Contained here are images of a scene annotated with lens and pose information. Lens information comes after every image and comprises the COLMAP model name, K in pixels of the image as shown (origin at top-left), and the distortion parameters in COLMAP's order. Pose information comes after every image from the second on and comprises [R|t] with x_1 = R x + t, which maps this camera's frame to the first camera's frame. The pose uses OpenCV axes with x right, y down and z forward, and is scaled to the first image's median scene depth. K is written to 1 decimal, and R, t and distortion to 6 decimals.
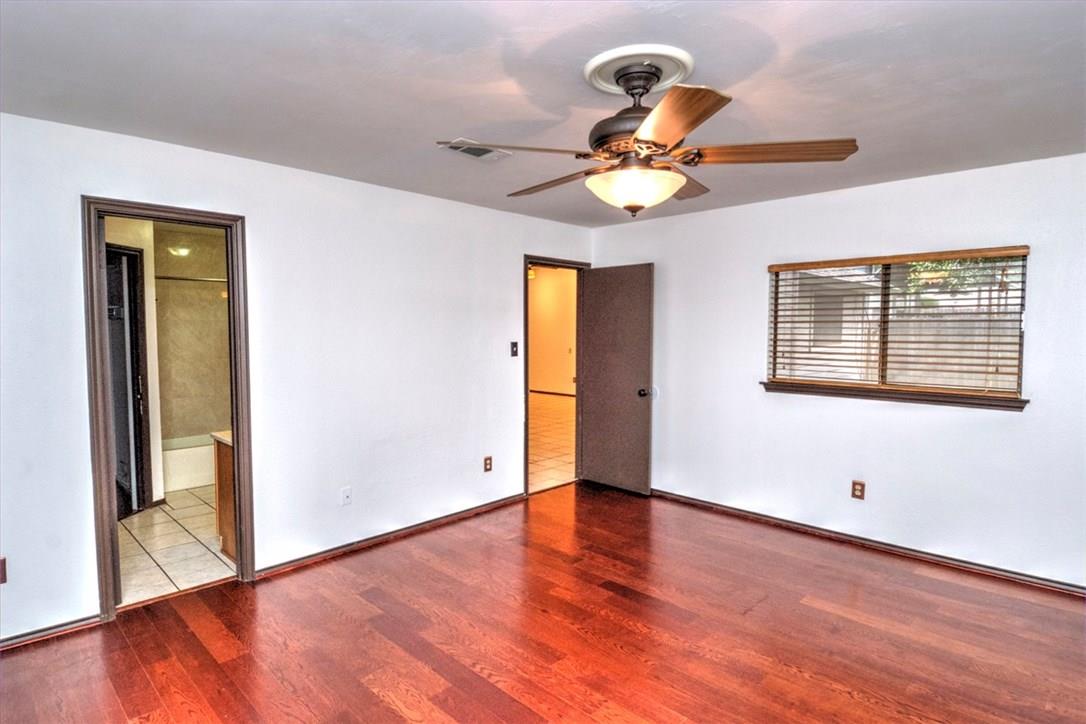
lens RADIAL K [[576.5, 0, 541.8], [0, 576.5, 356.5], [0, 0, 1]] dist [0.027852, -0.027626]
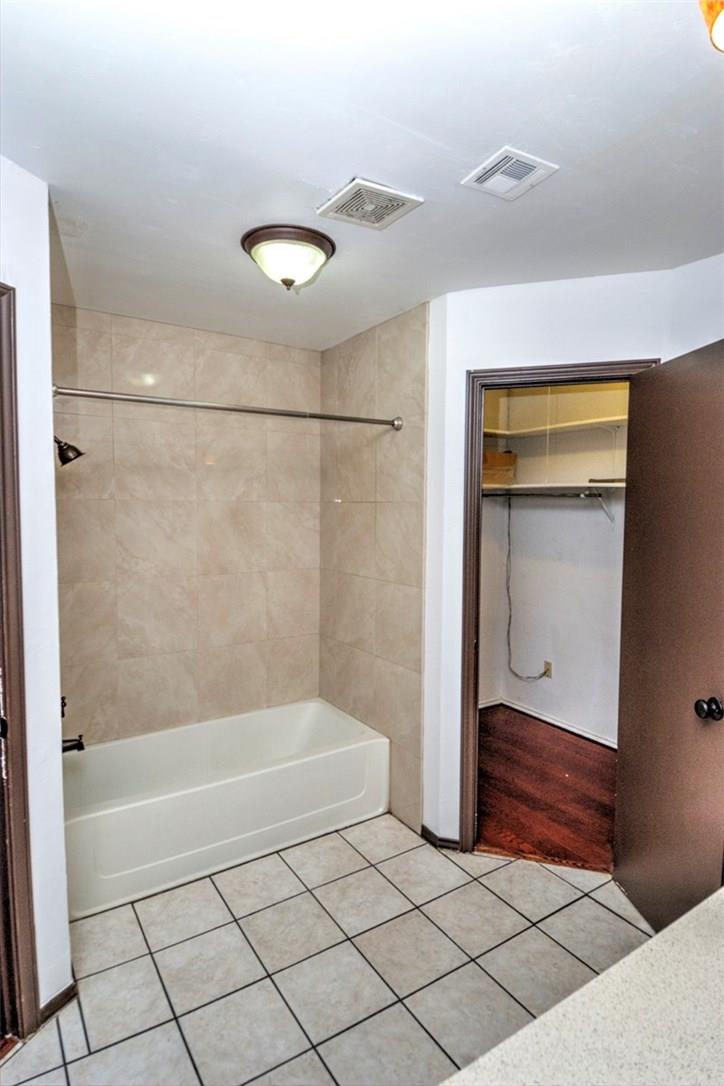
lens RADIAL K [[576.5, 0, 361.9], [0, 576.5, 543.6], [0, 0, 1]] dist [0.027852, -0.027626]
pose [[0.974169, 0.021350, -0.224808, -0.575348], [-0.019424, 0.999753, 0.010774, -0.059736], [0.224983, -0.006129, 0.974344, 1.000206]]
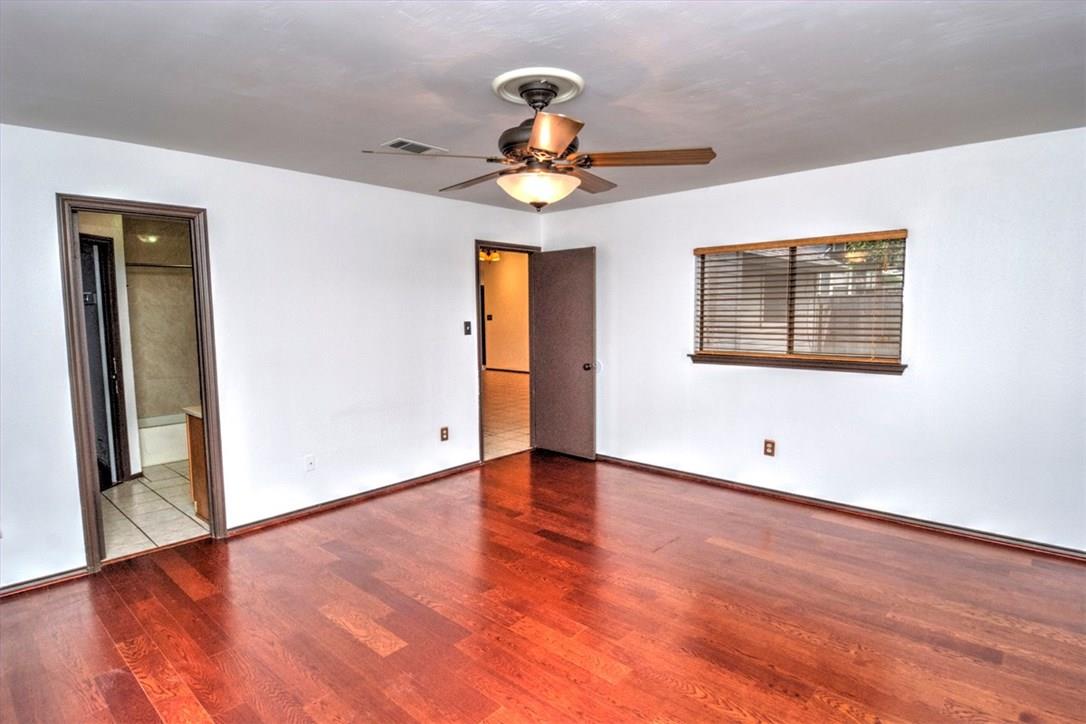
lens RADIAL K [[576.5, 0, 541.7], [0, 576.5, 356.1], [0, 0, 1]] dist [0.027852, -0.027626]
pose [[0.999413, -0.015069, 0.030773, 0.081984], [0.014075, 0.999380, 0.032273, 0.010062], [-0.031240, -0.031820, 0.999005, -0.123600]]
